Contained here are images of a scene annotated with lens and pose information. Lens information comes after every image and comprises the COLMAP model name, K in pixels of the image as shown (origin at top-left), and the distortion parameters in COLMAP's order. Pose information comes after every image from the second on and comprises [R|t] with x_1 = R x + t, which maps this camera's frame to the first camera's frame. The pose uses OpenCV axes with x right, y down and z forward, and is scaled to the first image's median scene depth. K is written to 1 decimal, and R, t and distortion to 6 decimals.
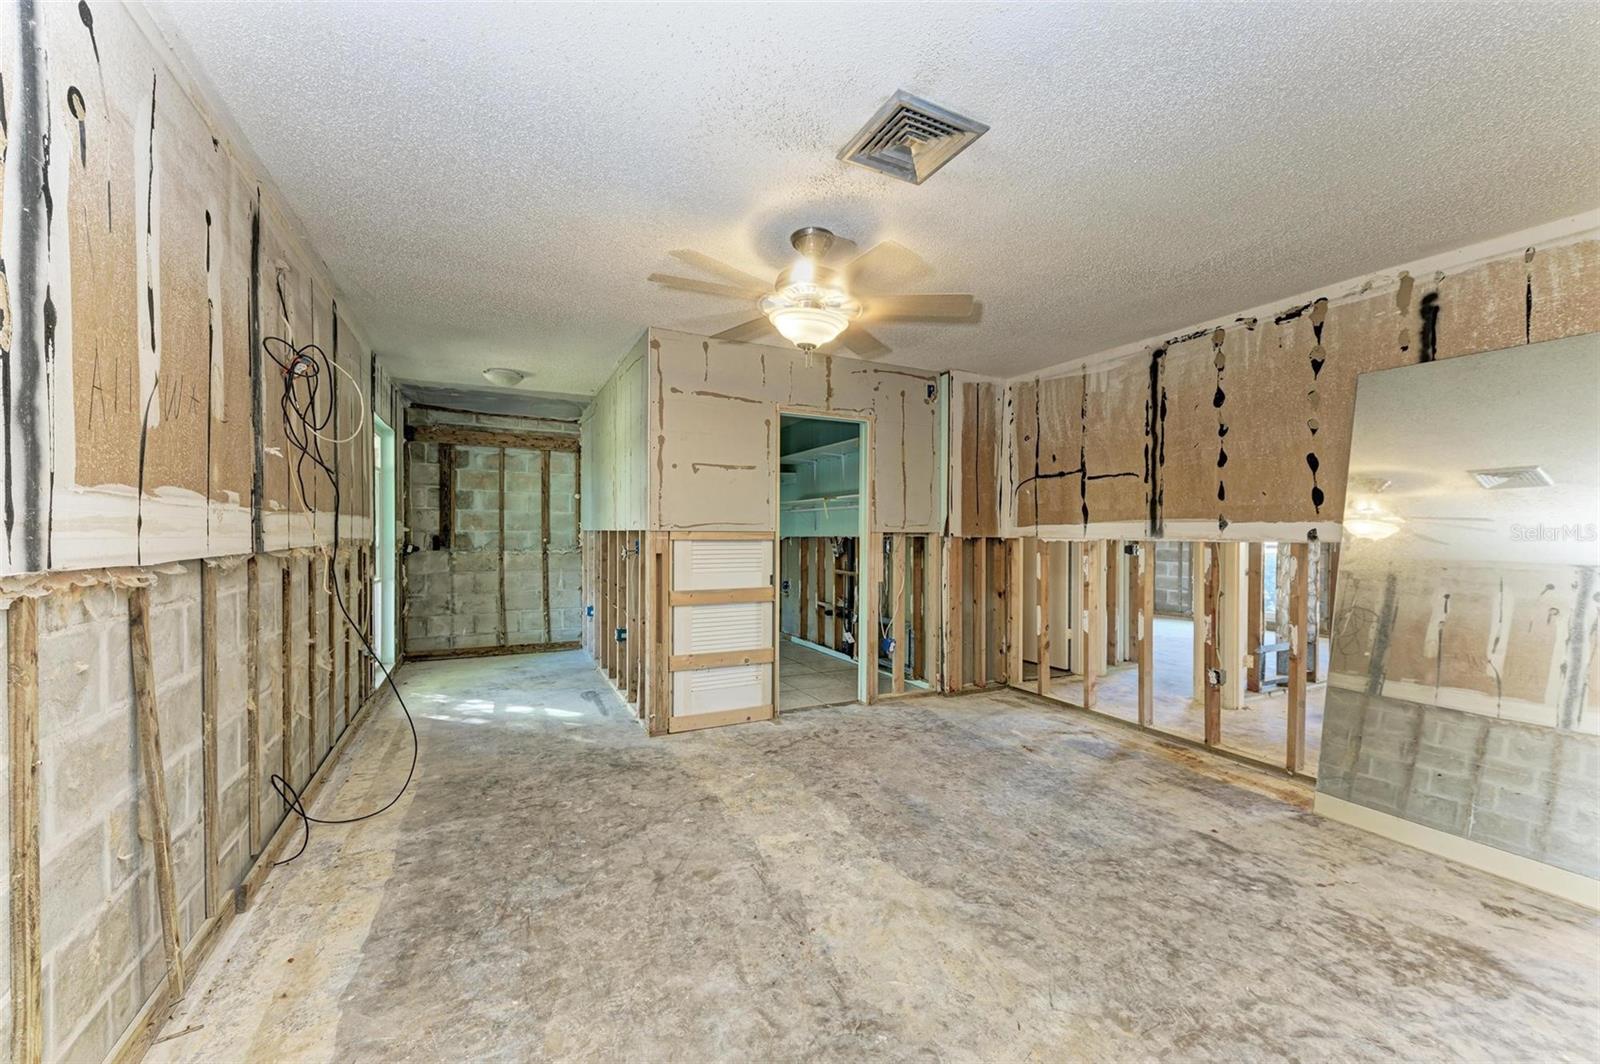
lens RADIAL K [[615.7, 0, 801.9], [0, 615.7, 538.0], [0, 0, 1]] dist [0.010517, -0.002618]
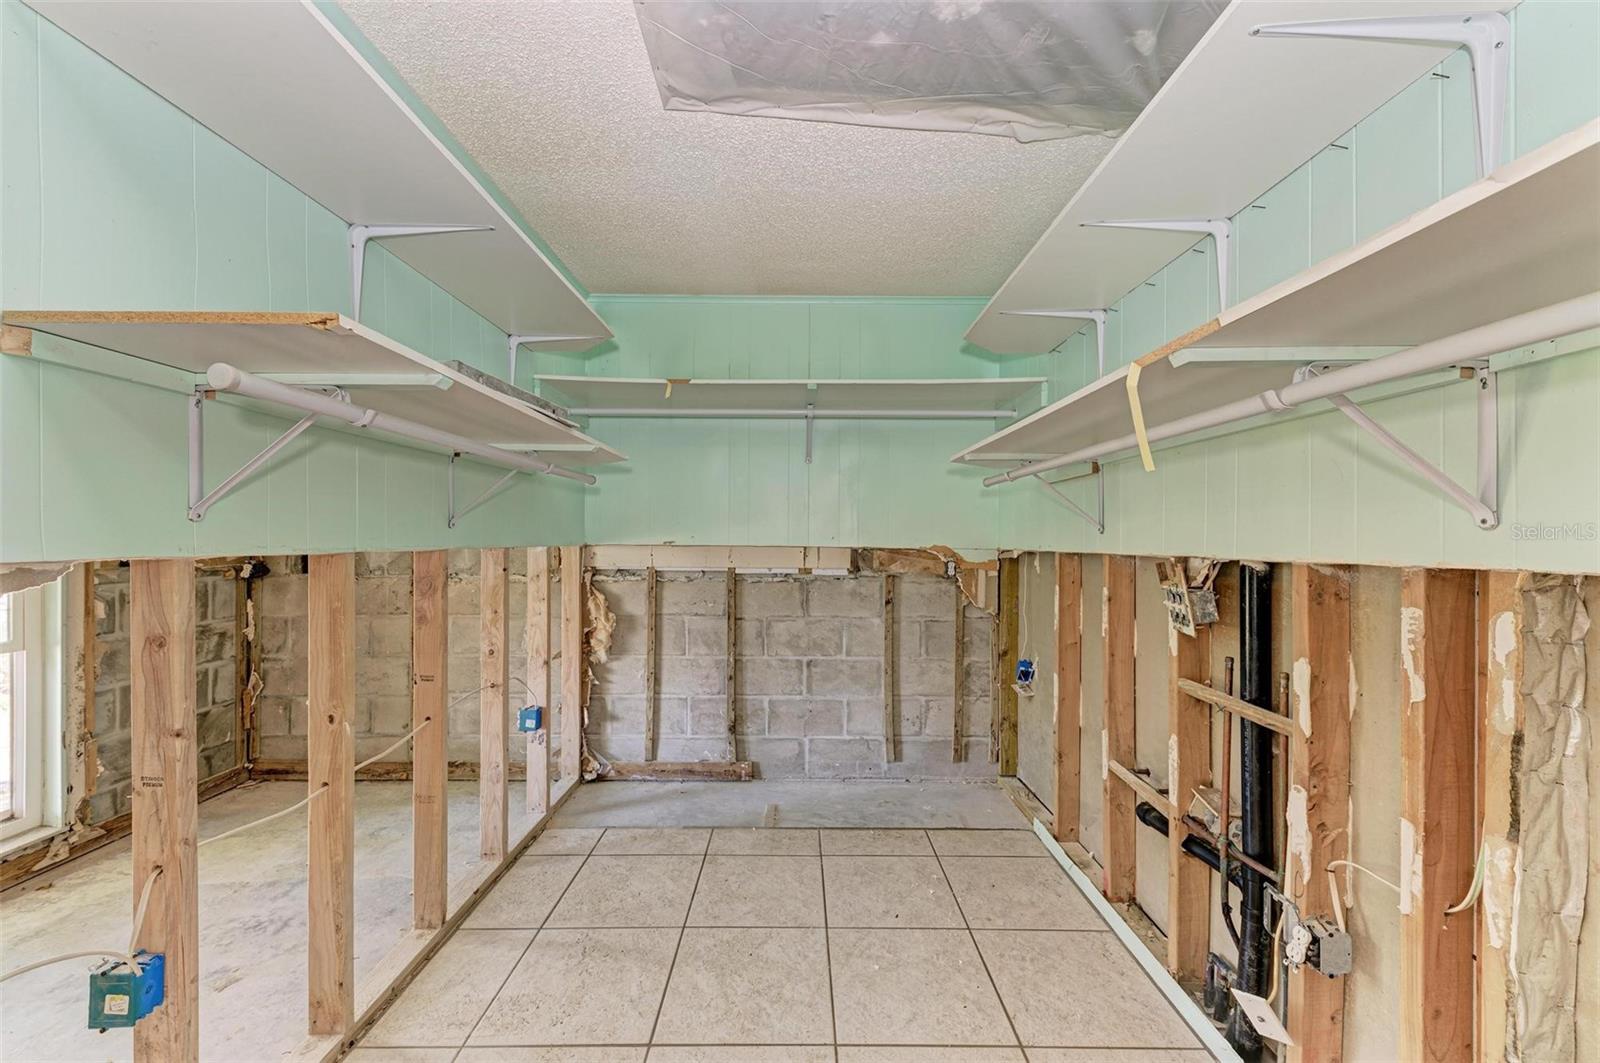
lens RADIAL K [[615.7, 0, 801.9], [0, 615.7, 537.5], [0, 0, 1]] dist [0.010517, -0.002618]
pose [[0.894040, -0.000289, -0.447987, 0.027848], [-0.002601, 0.999980, -0.005835, -0.008803], [0.447979, 0.006382, 0.894021, 0.685673]]
